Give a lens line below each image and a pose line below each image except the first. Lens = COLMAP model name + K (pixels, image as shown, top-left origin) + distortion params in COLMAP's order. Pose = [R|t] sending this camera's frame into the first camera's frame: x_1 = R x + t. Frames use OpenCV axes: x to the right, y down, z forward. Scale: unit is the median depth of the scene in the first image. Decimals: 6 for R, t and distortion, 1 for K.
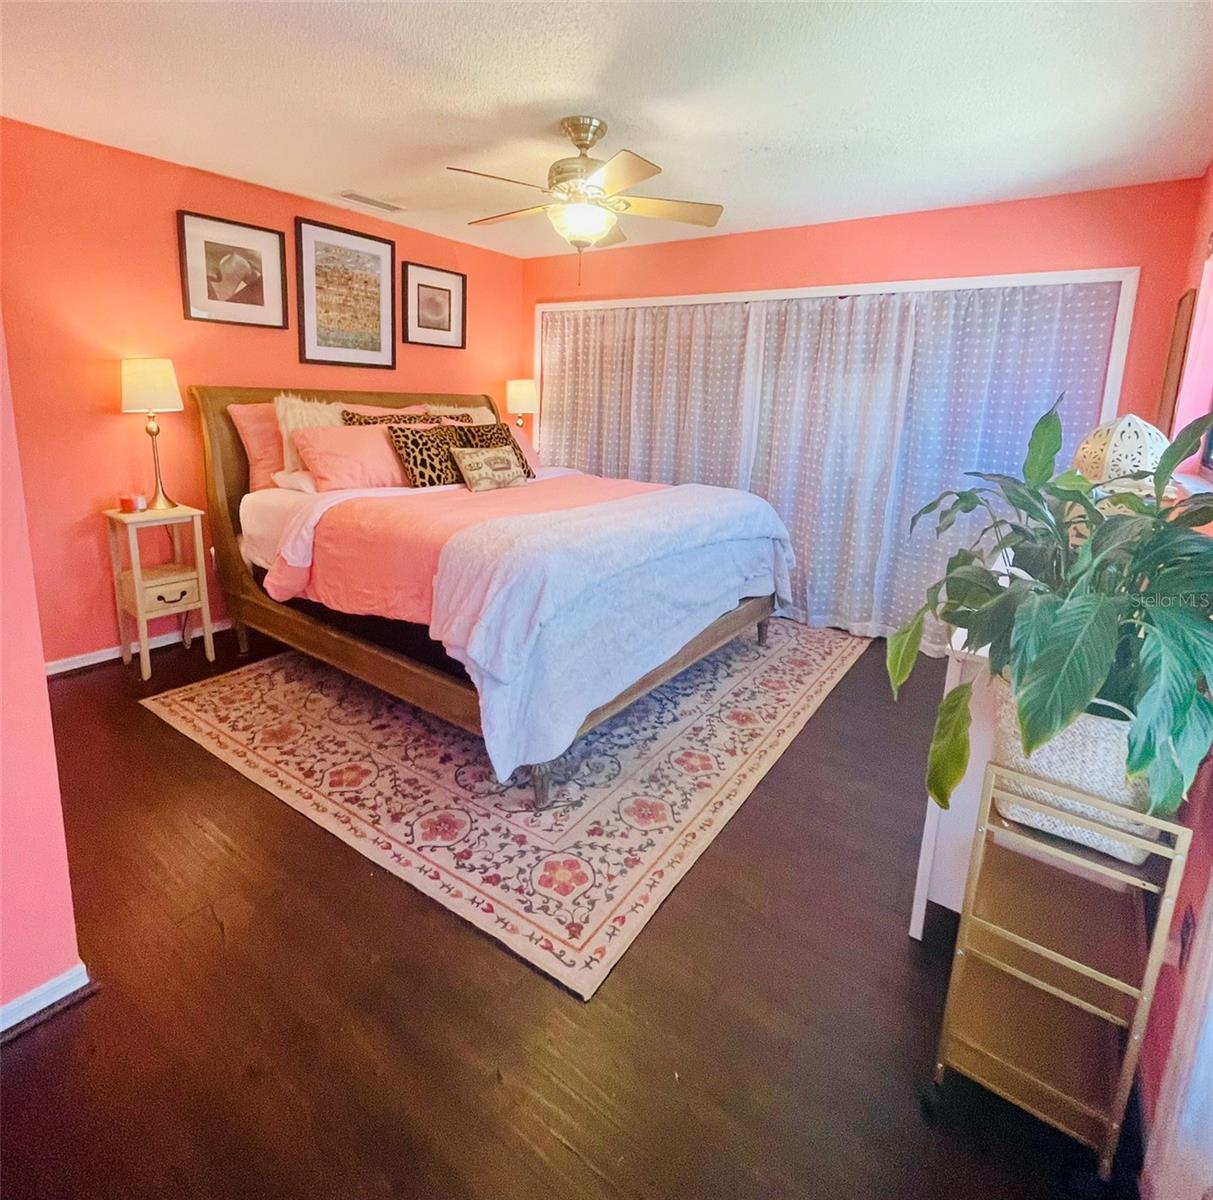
lens RADIAL K [[655.4, 0, 601.4], [0, 655.4, 514.3], [0, 0, 1]] dist [0.001470, -0.000139]
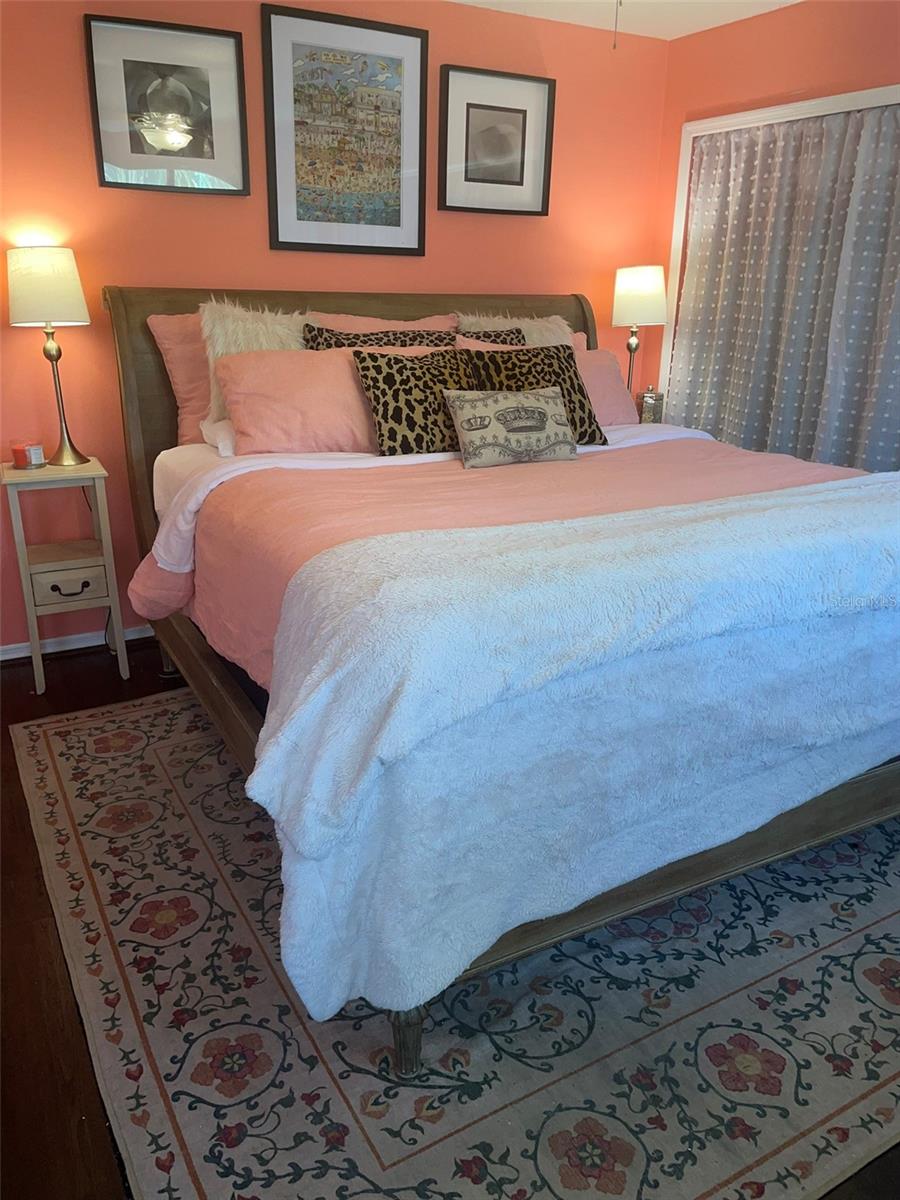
lens RADIAL K [[907.6, 0, 451.2], [0, 907.6, 586.5], [0, 0, 1]] dist [0.105426, -0.132939]
pose [[0.902928, 0.113608, -0.414504, 0.171101], [-0.060215, 0.988358, 0.139722, -0.050317], [0.425552, -0.101200, 0.899257, 0.295541]]
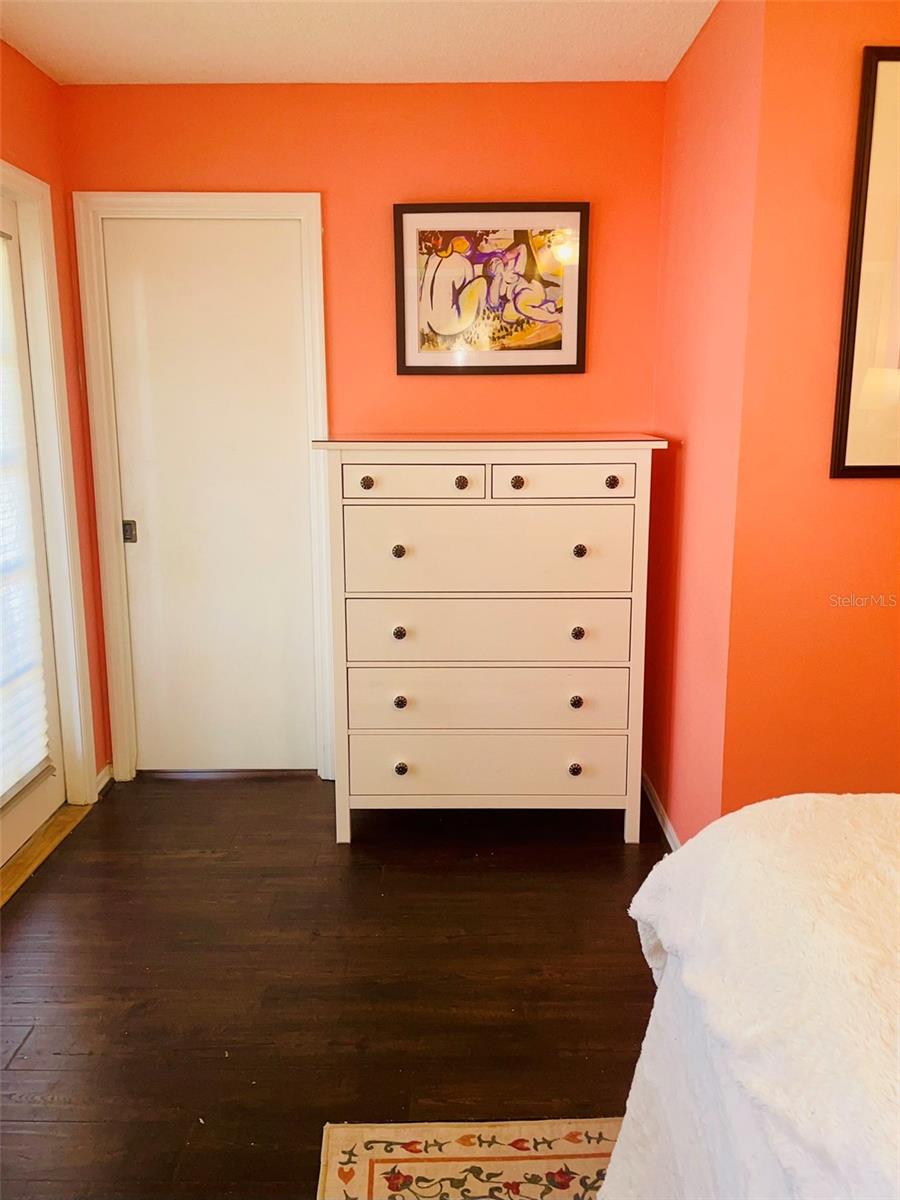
lens RADIAL K [[978.8, 0, 454.5], [0, 978.8, 584.2], [0, 0, 1]] dist [0.115474, -0.158722]
pose [[-0.803723, 0.078825, -0.589759, 0.303168], [-0.135445, 0.940925, 0.310345, -0.186449], [0.579383, 0.329311, -0.745567, 1.007959]]
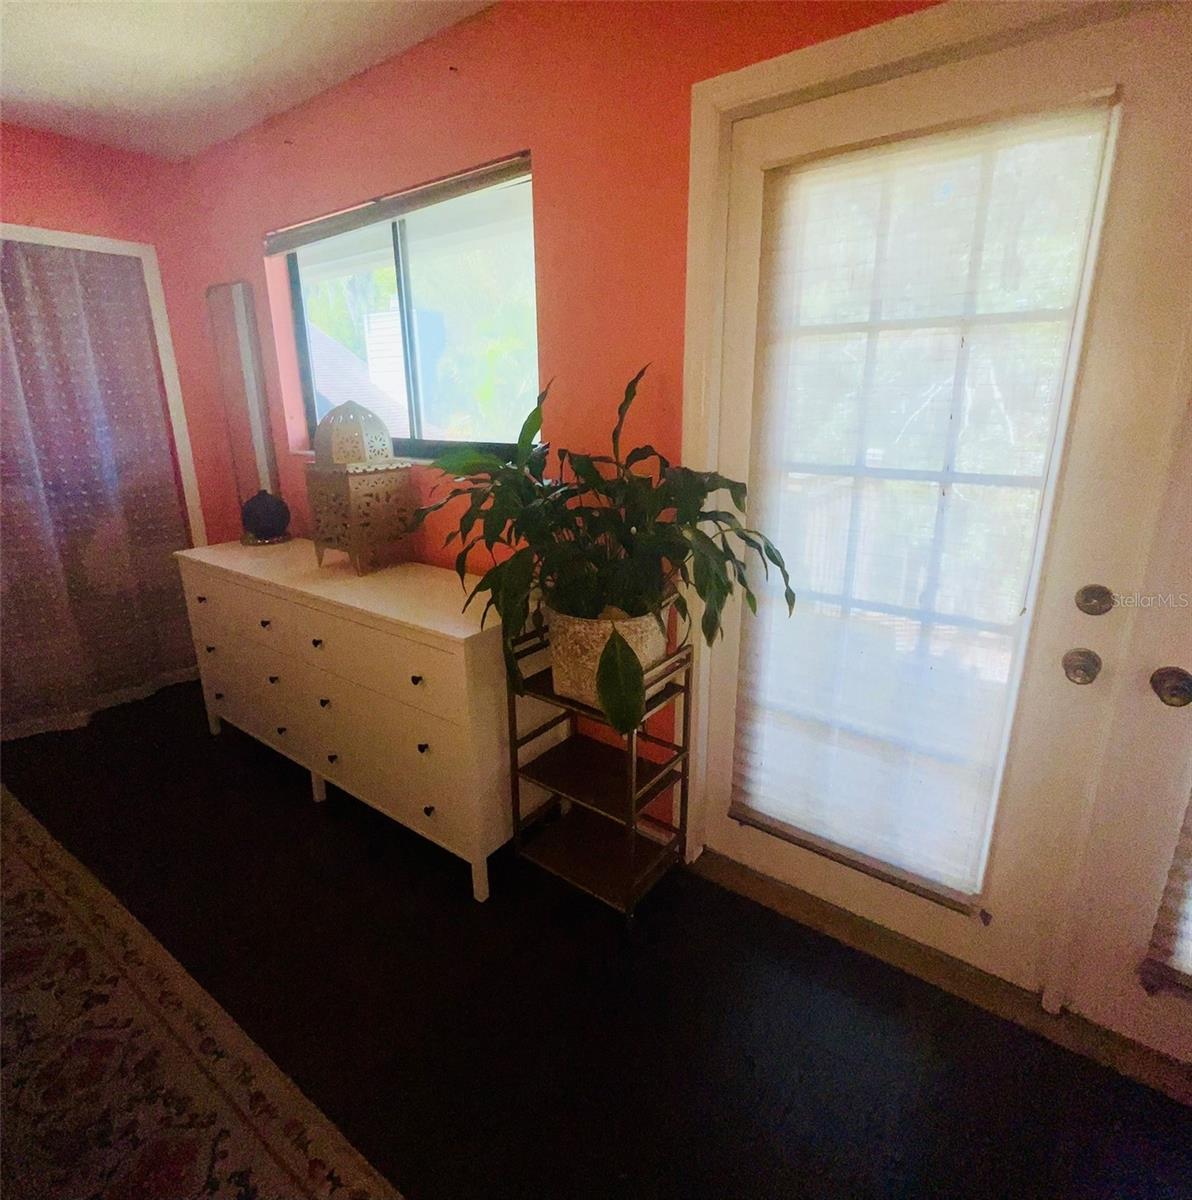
lens RADIAL K [[648.4, 0, 600.1], [0, 648.4, 570.9], [0, 0, 1]] dist [0.001470, -0.000139]
pose [[0.000069, -0.298006, 0.954564, -0.237598], [0.191727, 0.936859, 0.292465, -0.086622], [-0.981448, 0.182996, 0.057200, 0.410835]]
